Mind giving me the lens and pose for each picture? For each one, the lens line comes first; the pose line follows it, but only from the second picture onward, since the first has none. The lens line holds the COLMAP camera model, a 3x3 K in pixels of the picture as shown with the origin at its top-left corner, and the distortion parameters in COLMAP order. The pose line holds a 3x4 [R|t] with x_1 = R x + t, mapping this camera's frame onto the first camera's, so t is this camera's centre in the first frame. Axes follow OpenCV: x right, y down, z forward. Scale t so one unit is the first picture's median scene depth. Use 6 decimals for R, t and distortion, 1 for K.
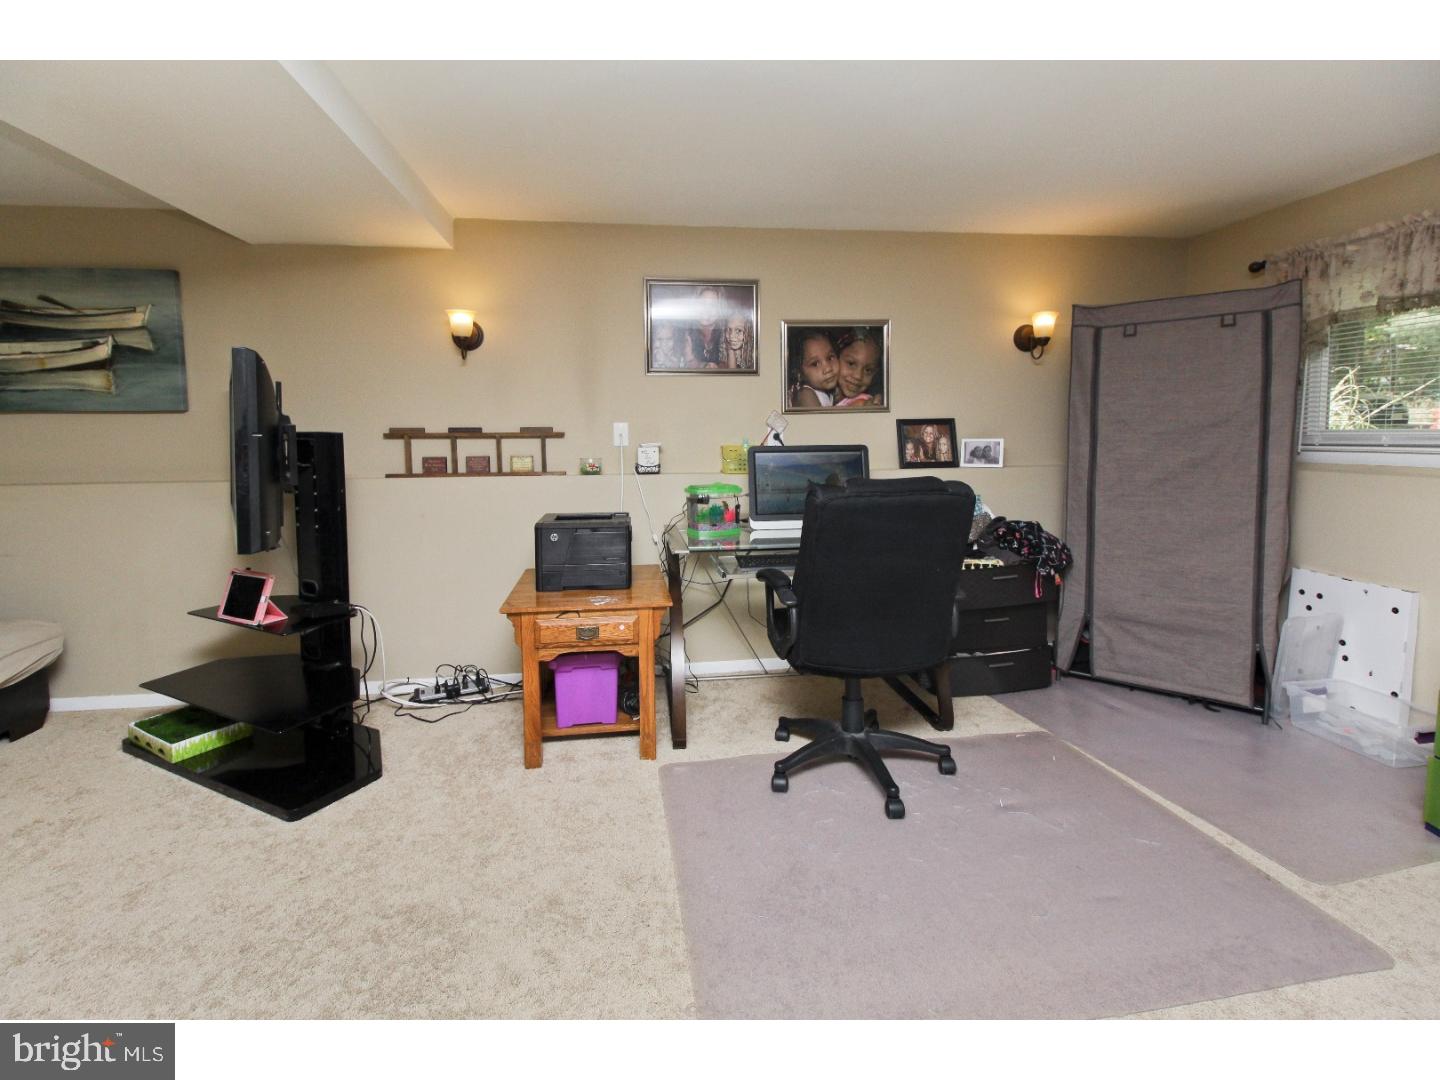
lens RADIAL K [[645.4, 0, 718.1], [0, 645.4, 515.7], [0, 0, 1]] dist [0.017770, -0.009037]
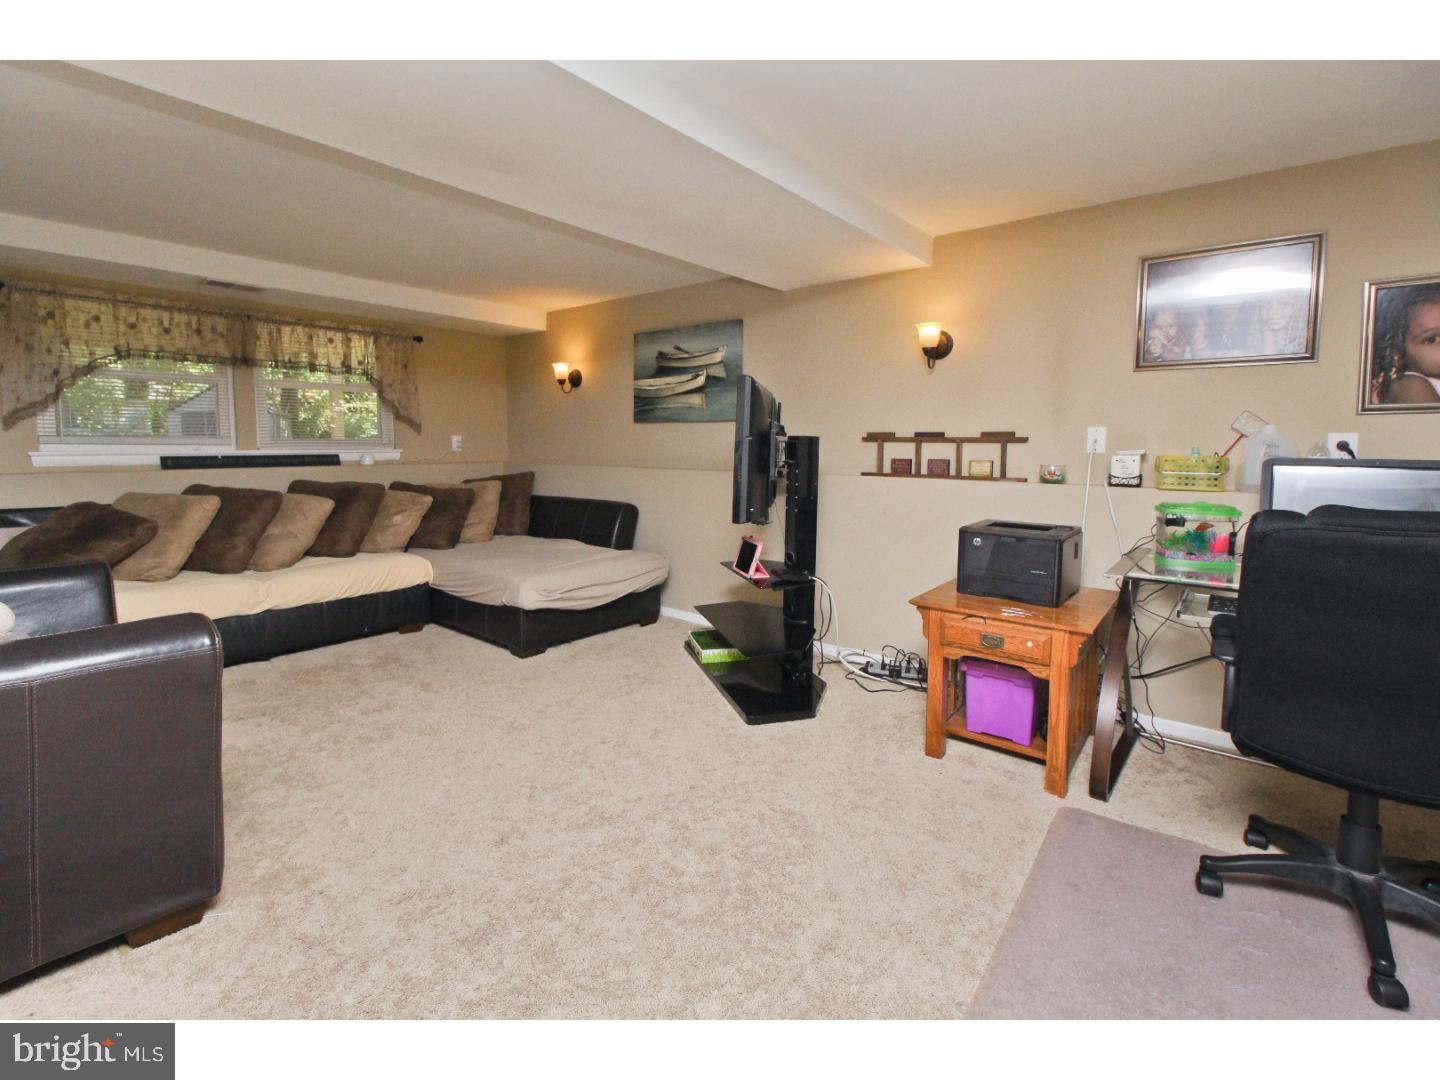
lens RADIAL K [[669.6, 0, 720.0], [0, 669.6, 540.0], [0, 0, 1]] dist [0.000443, -0.000472]
pose [[0.682645, 0.119458, -0.720920, 0.223563], [-0.100736, 0.992512, 0.069075, -0.001004], [0.723774, 0.025469, 0.689567, -0.010783]]
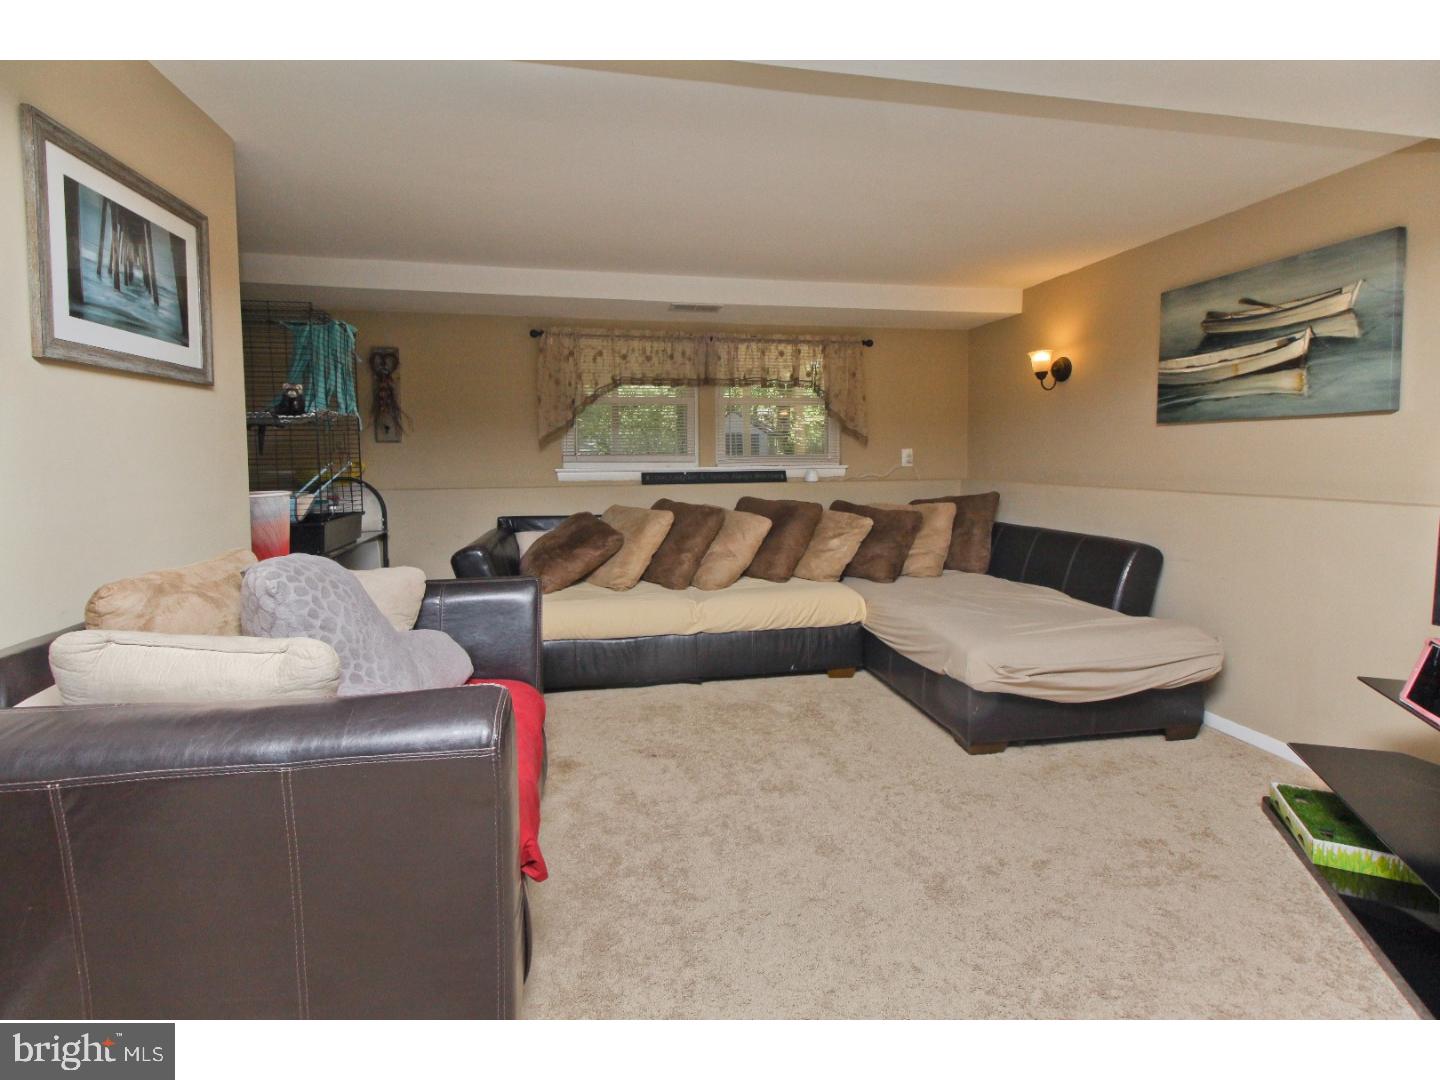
lens RADIAL K [[663.9, 0, 711.5], [0, 663.9, 466.5], [0, 0, 1]] dist [0.002116, -0.000657]
pose [[0.064219, 0.024369, -0.997638, -0.099792], [-0.113392, 0.993406, 0.016967, -0.019397], [0.991473, 0.112034, 0.066559, 0.174761]]
